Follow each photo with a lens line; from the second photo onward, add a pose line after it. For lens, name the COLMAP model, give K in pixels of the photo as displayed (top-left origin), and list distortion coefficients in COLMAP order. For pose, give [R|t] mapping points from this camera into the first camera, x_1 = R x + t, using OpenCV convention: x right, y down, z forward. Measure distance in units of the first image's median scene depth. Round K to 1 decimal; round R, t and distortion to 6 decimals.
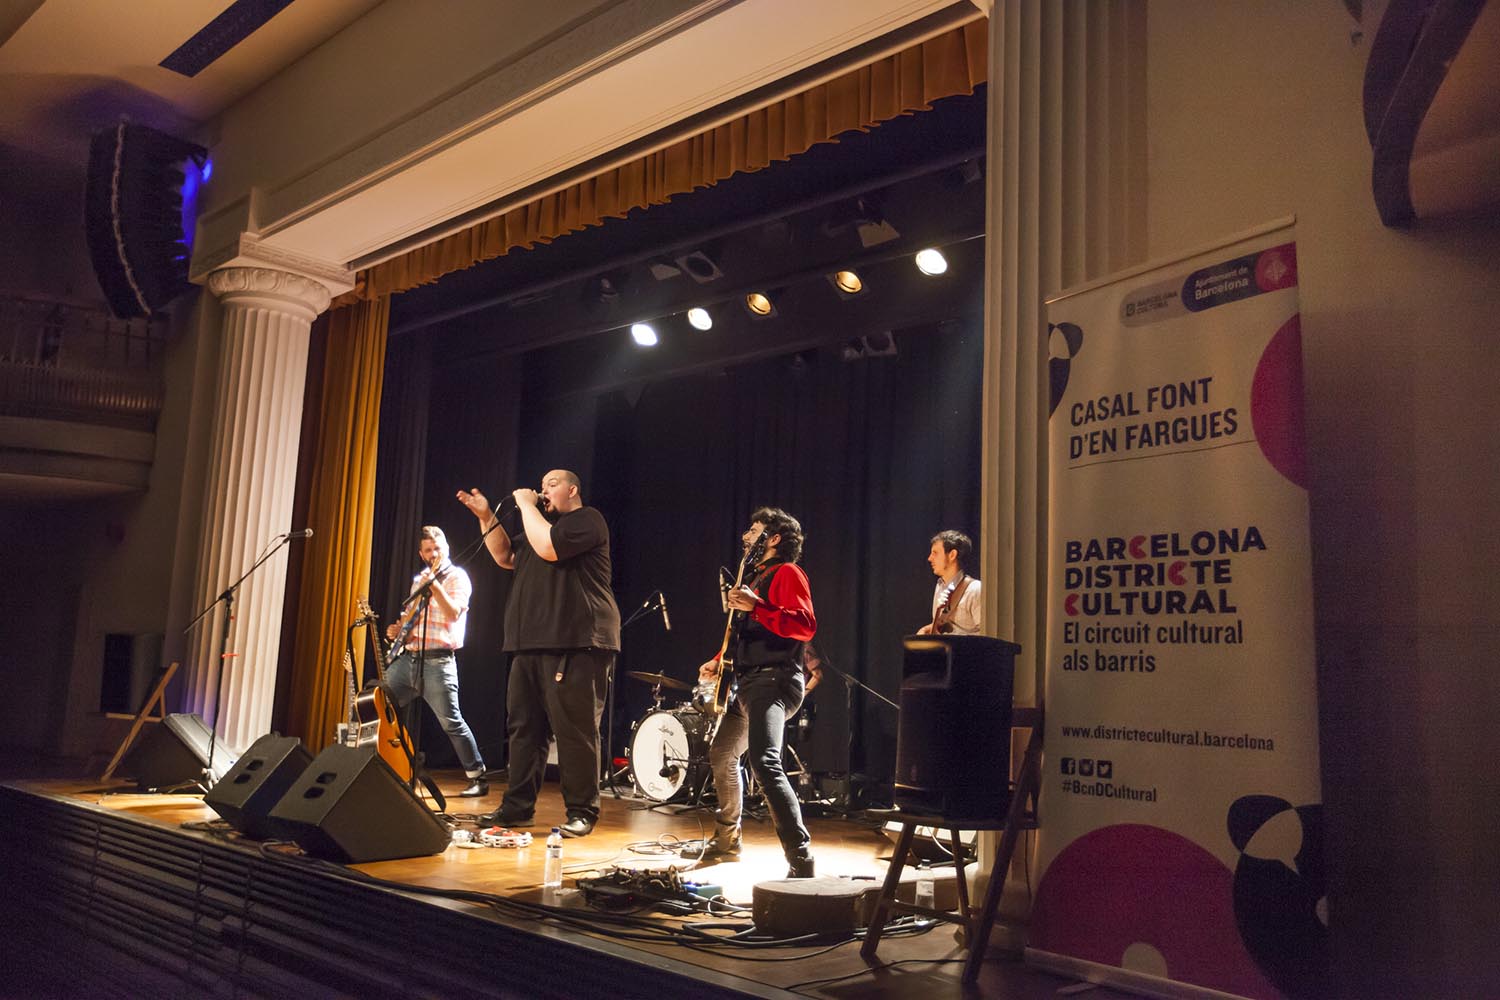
lens RADIAL K [[1319.3, 0, 750.0], [0, 1319.3, 500.0], [0, 0, 1]] dist [-0.000585, 0.000227]
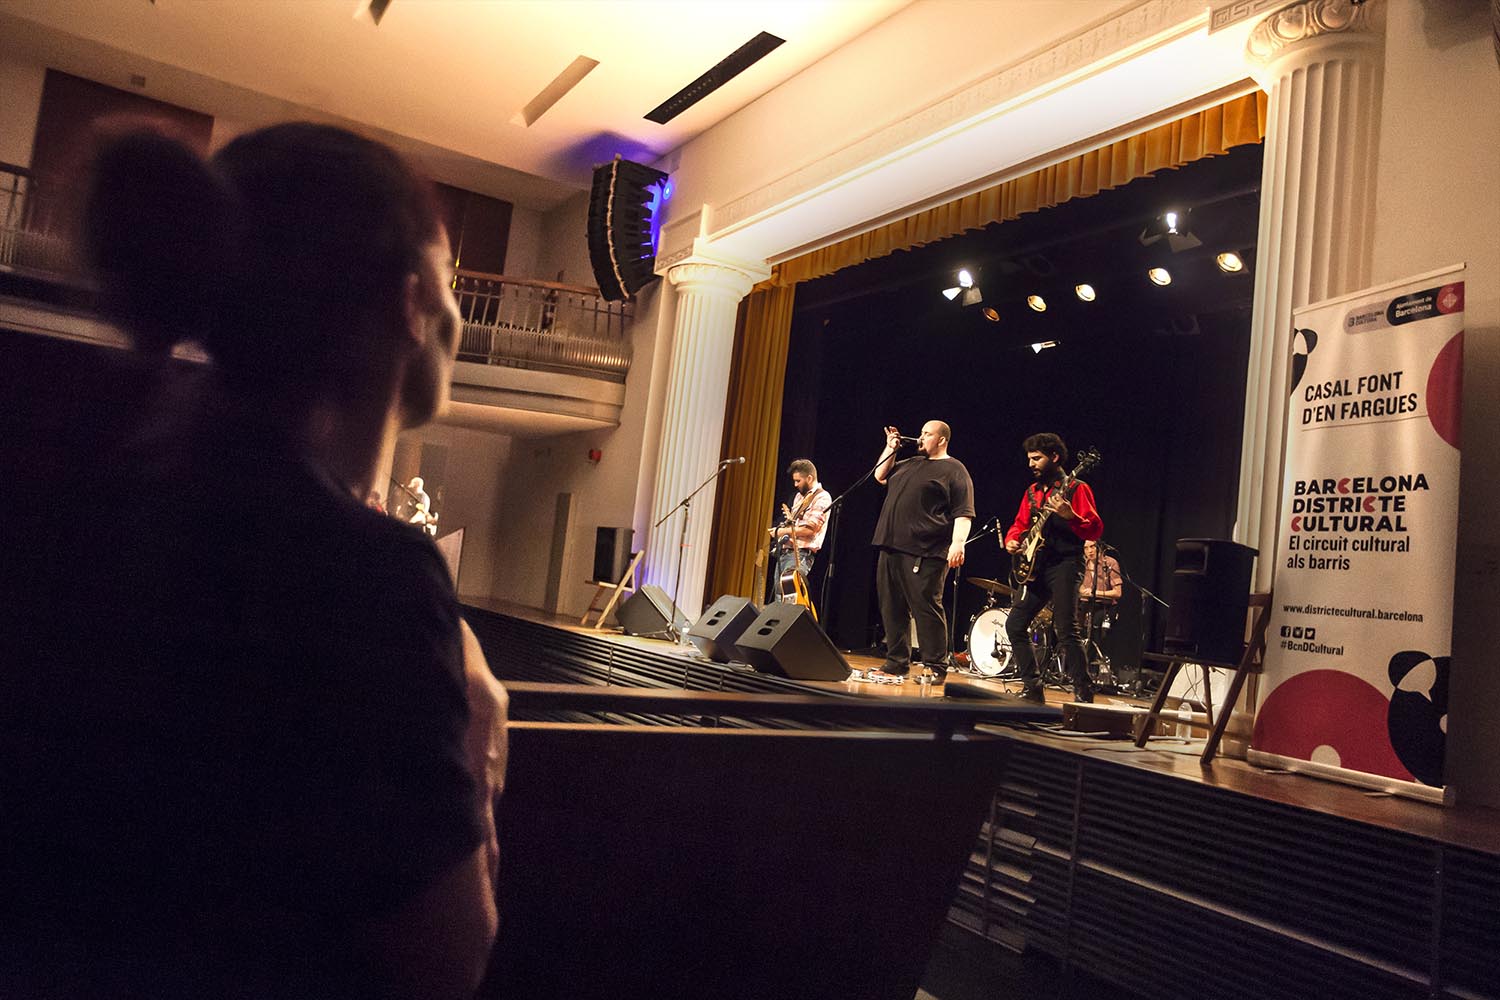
lens RADIAL K [[1210.7, 0, 750.0], [0, 1210.7, 500.0], [0, 0, 1]] dist [-0.106423, 0.125401]
pose [[0.966148, 0.046400, -0.253782, -0.008056], [-0.035437, 0.998238, 0.047603, 0.011541], [0.255544, -0.036998, 0.966089, -0.434807]]
